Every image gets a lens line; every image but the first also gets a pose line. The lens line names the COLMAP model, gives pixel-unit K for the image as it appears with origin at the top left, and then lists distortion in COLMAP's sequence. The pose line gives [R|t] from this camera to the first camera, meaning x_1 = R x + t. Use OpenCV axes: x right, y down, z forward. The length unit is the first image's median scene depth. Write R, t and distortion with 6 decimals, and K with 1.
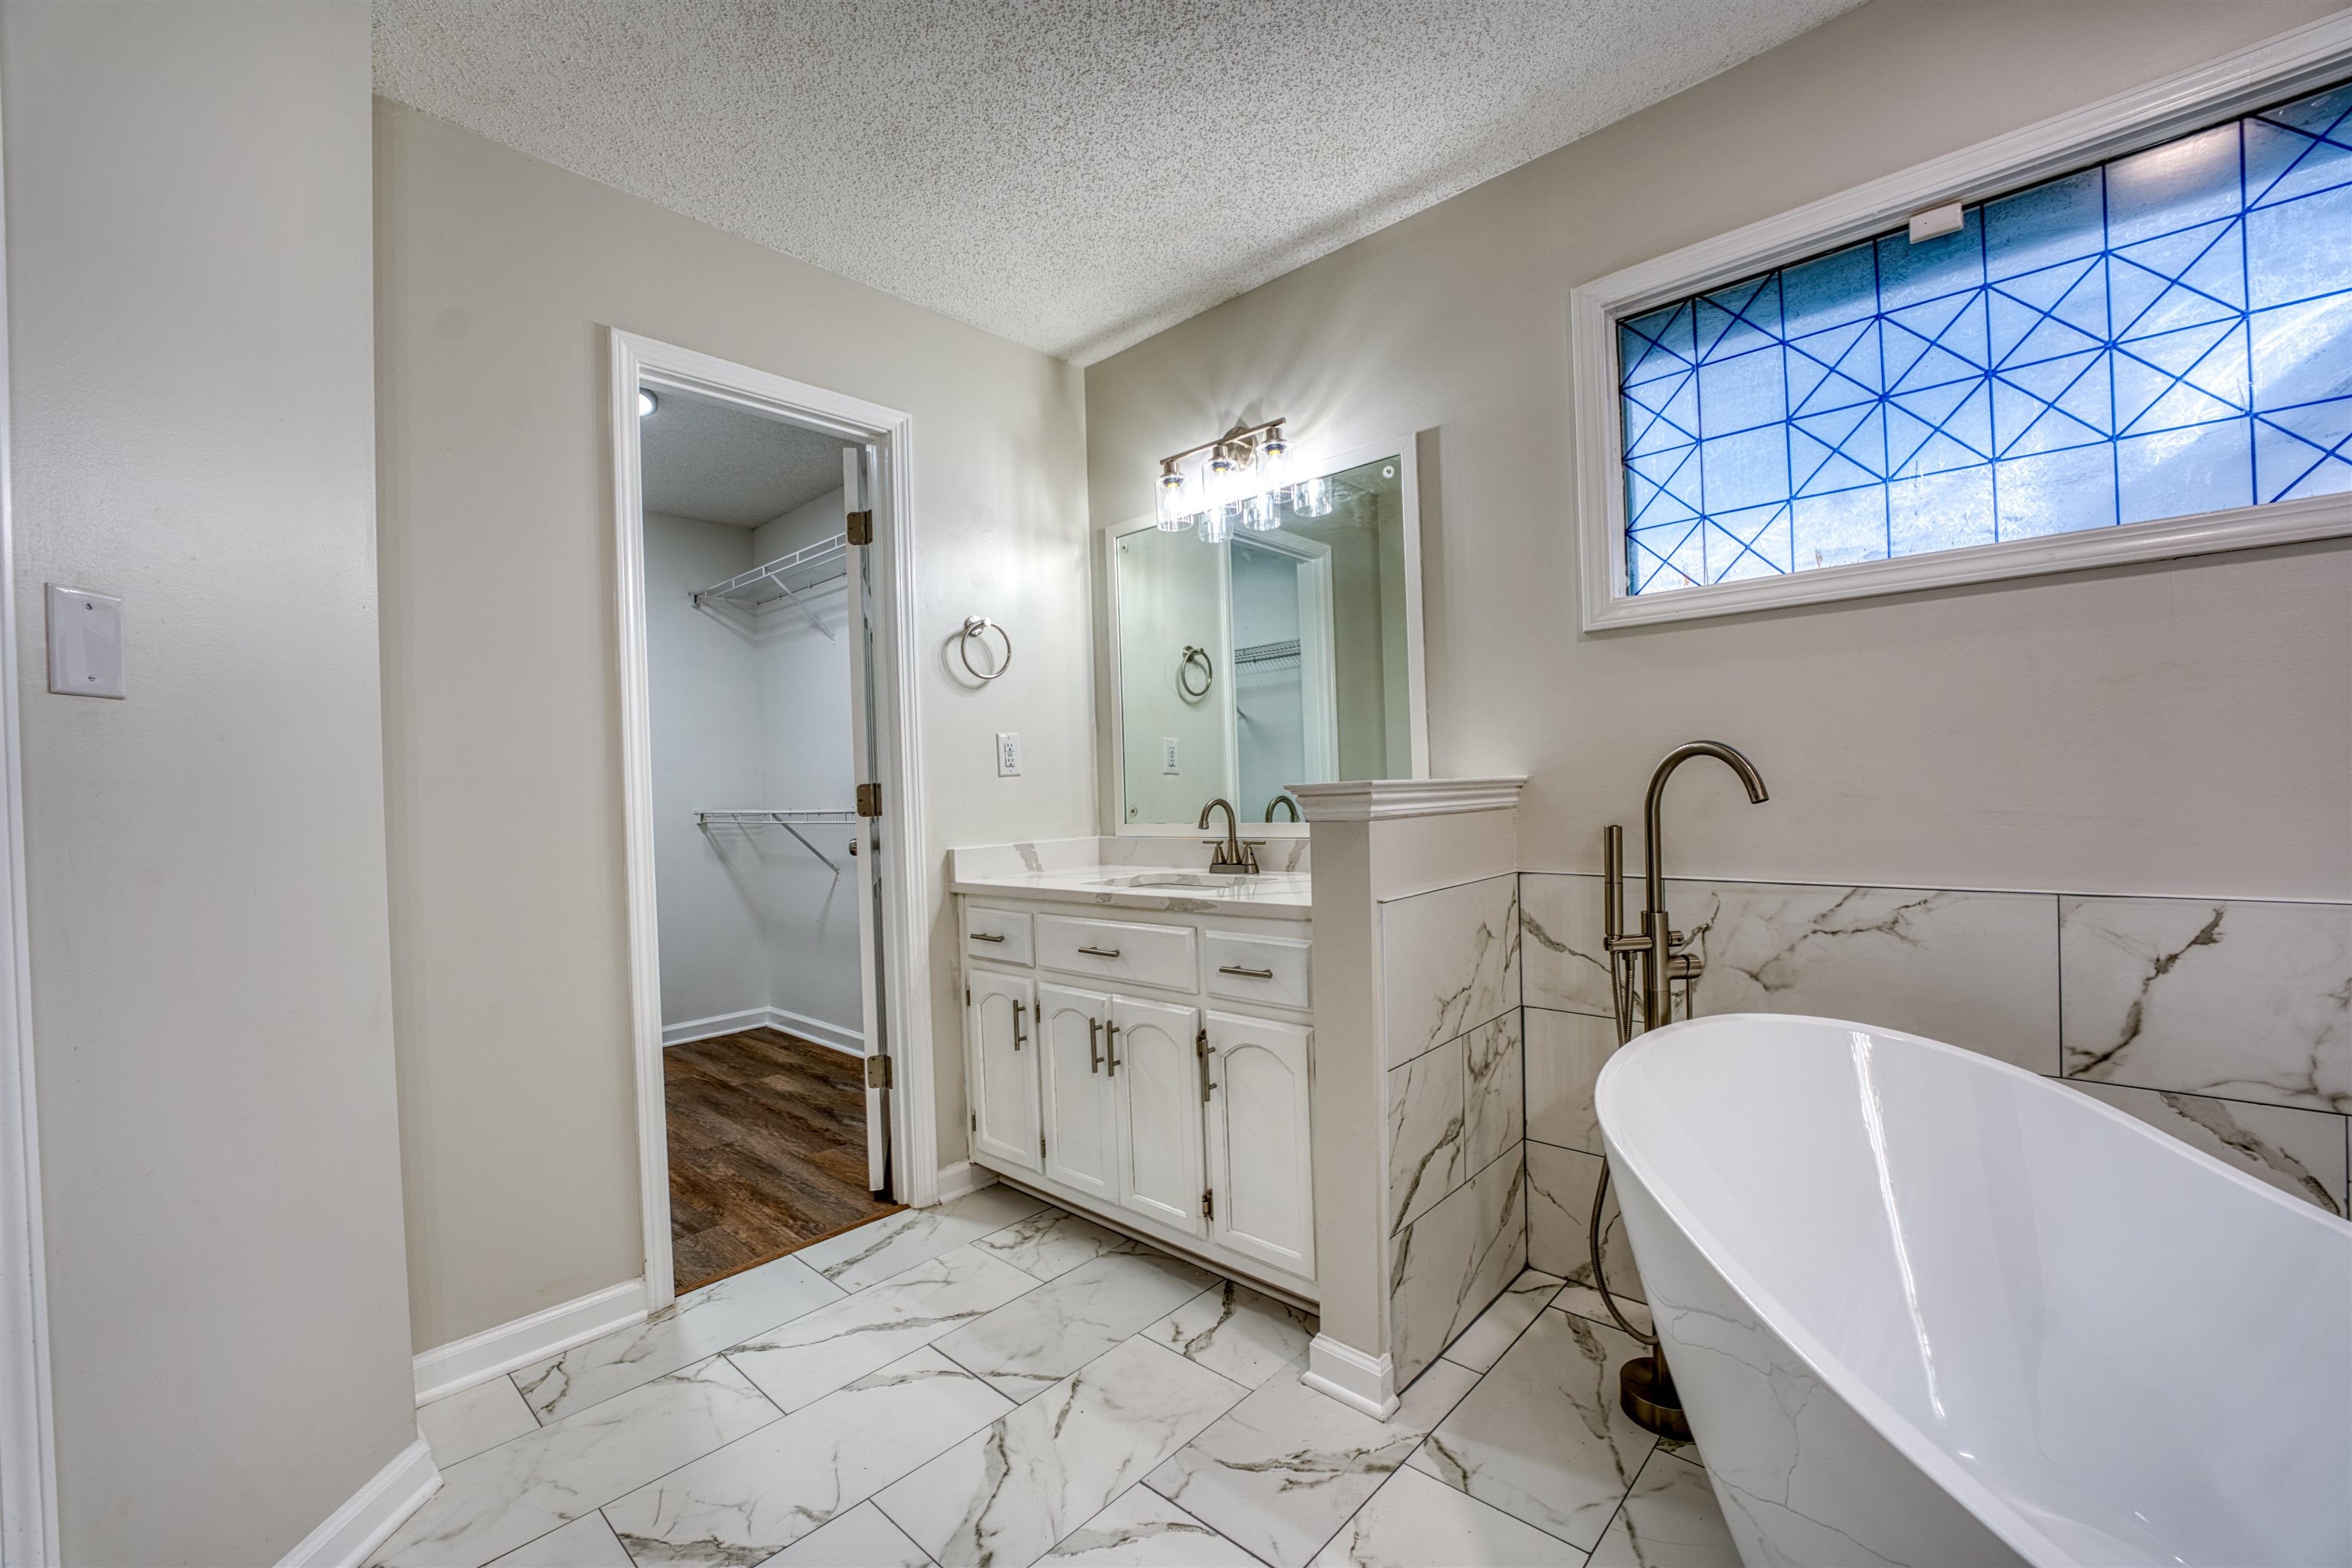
lens RADIAL K [[956.1, 0, 1170.8], [0, 956.1, 789.2], [0, 0, 1]] dist [-0.028693, 0.002771]
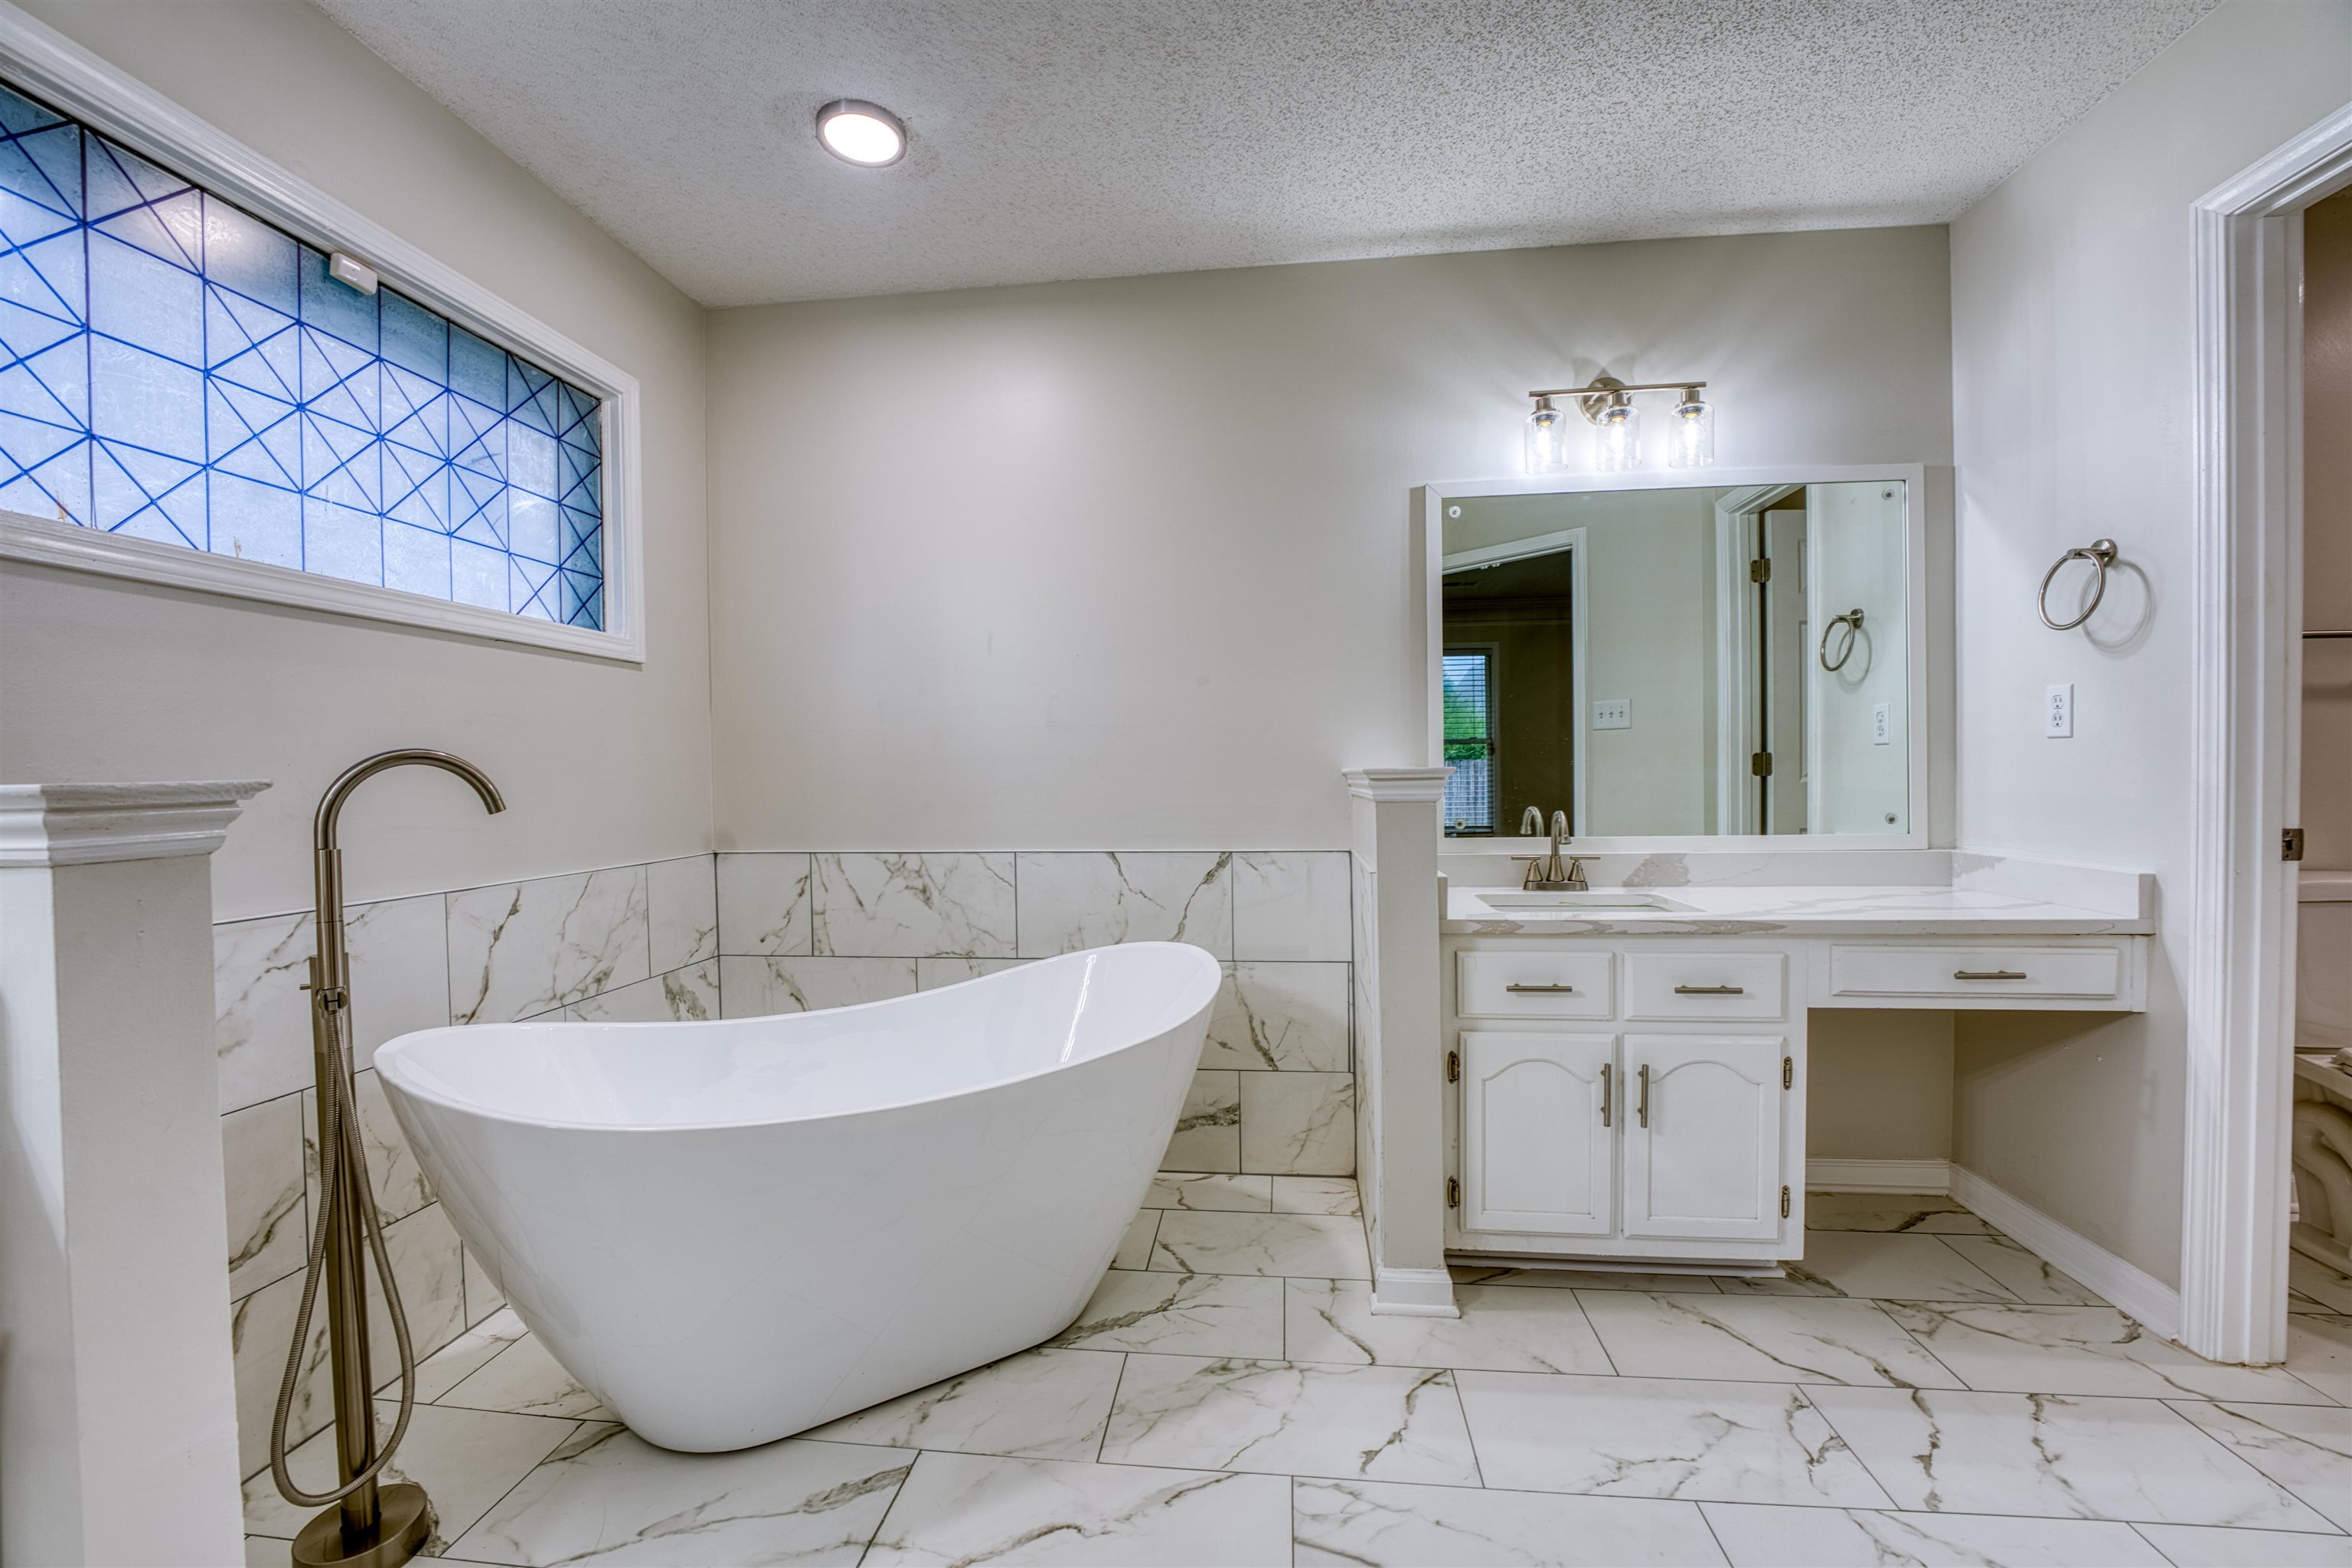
lens RADIAL K [[956.1, 0, 1170.8], [0, 956.1, 789.2], [0, 0, 1]] dist [-0.028693, 0.002771]
pose [[-0.586657, 0.028592, 0.809331, -0.532536], [0.037398, 0.999267, -0.008193, 0.020353], [-0.808972, 0.025461, -0.587296, 0.836547]]
